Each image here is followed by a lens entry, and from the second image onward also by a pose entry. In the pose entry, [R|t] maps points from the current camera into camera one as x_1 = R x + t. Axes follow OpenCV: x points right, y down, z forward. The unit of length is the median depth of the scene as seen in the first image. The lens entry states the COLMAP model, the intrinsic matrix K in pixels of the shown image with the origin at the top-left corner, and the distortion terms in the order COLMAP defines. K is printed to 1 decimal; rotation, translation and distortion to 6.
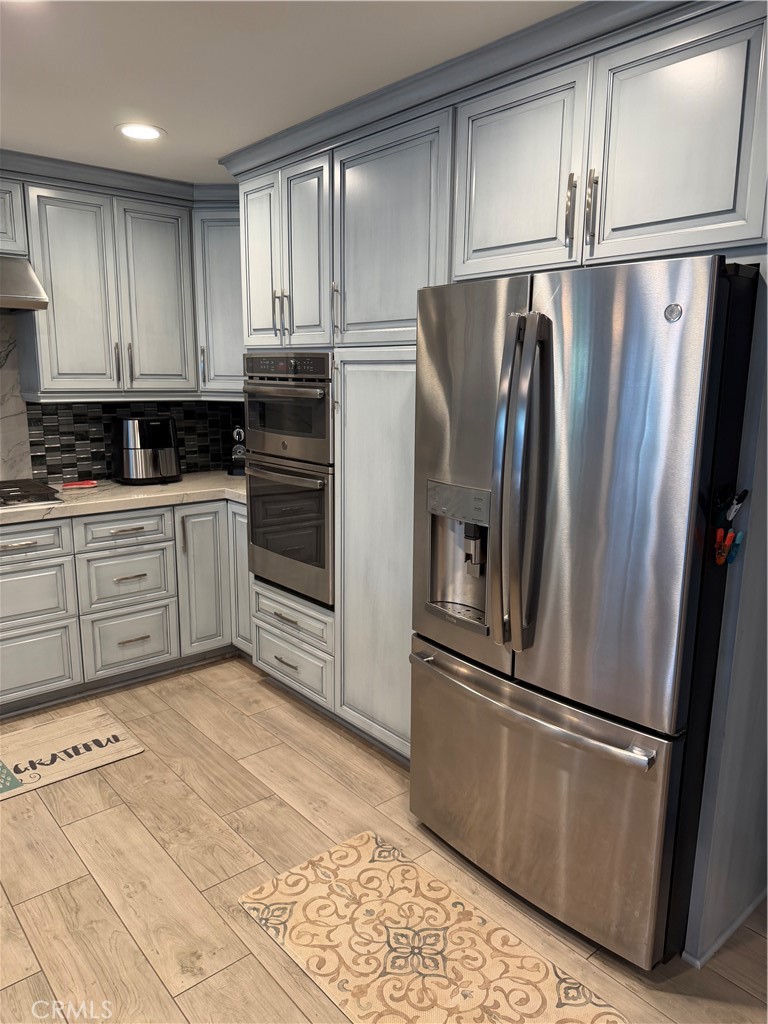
lens RADIAL K [[729.5, 0, 392.1], [0, 729.5, 520.6], [0, 0, 1]] dist [0.056958, -0.072986]
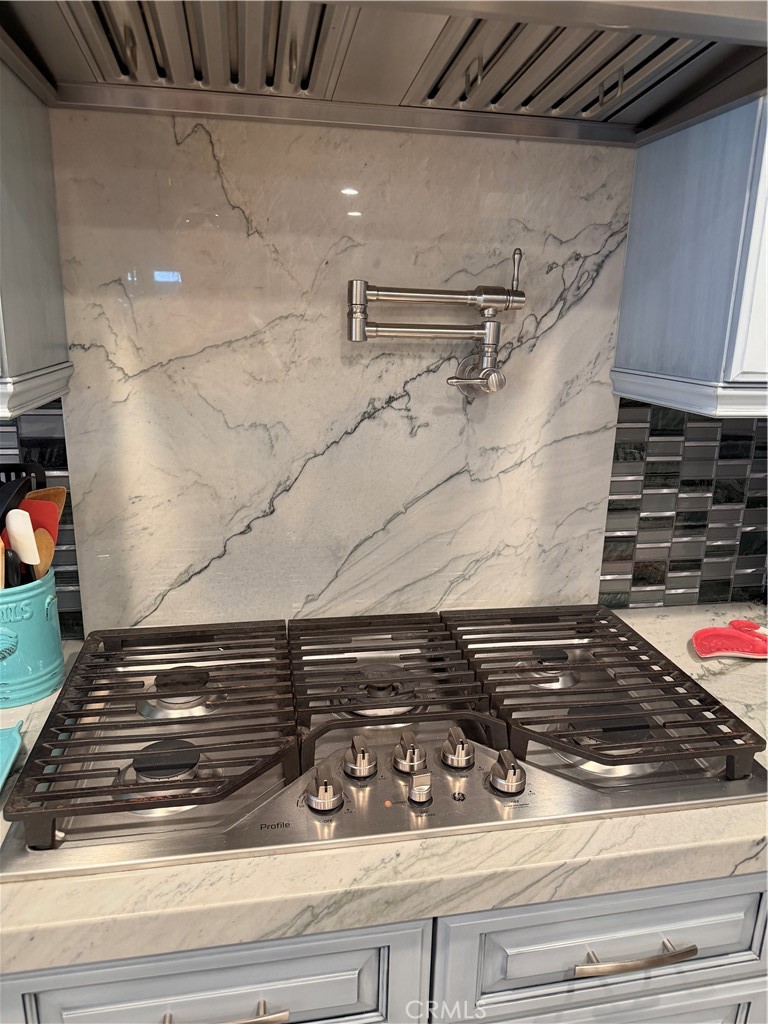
lens RADIAL K [[729.5, 0, 387.3], [0, 729.5, 509.9], [0, 0, 1]] dist [0.056958, -0.072986]
pose [[0.868355, 0.136483, -0.476793, -0.462243], [-0.110826, 0.990477, 0.081686, -0.137067], [0.483401, -0.018092, 0.875212, 0.692329]]
